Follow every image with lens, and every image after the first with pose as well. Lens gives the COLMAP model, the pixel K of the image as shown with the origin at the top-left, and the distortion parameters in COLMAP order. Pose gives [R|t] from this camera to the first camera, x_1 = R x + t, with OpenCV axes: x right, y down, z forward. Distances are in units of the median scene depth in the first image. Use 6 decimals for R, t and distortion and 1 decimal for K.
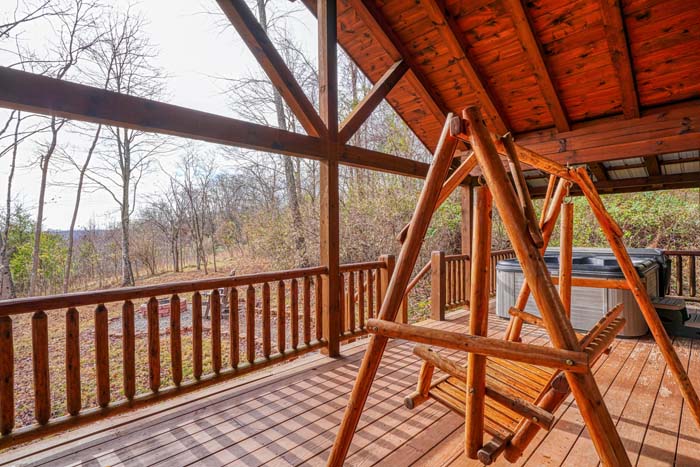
lens RADIAL K [[361.5, 0, 351.9], [0, 361.5, 237.8], [0, 0, 1]] dist [-0.004164, 0.005341]
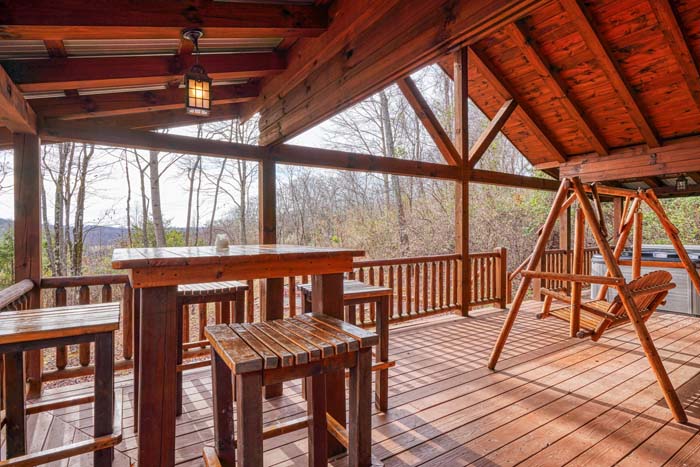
lens RADIAL K [[361.5, 0, 355.2], [0, 361.5, 236.3], [0, 0, 1]] dist [-0.004164, 0.005341]
pose [[0.978963, 0.008003, -0.203881, -0.173401], [-0.007549, 0.999967, 0.003003, 0.006573], [0.203898, -0.001401, 0.978991, -0.468574]]
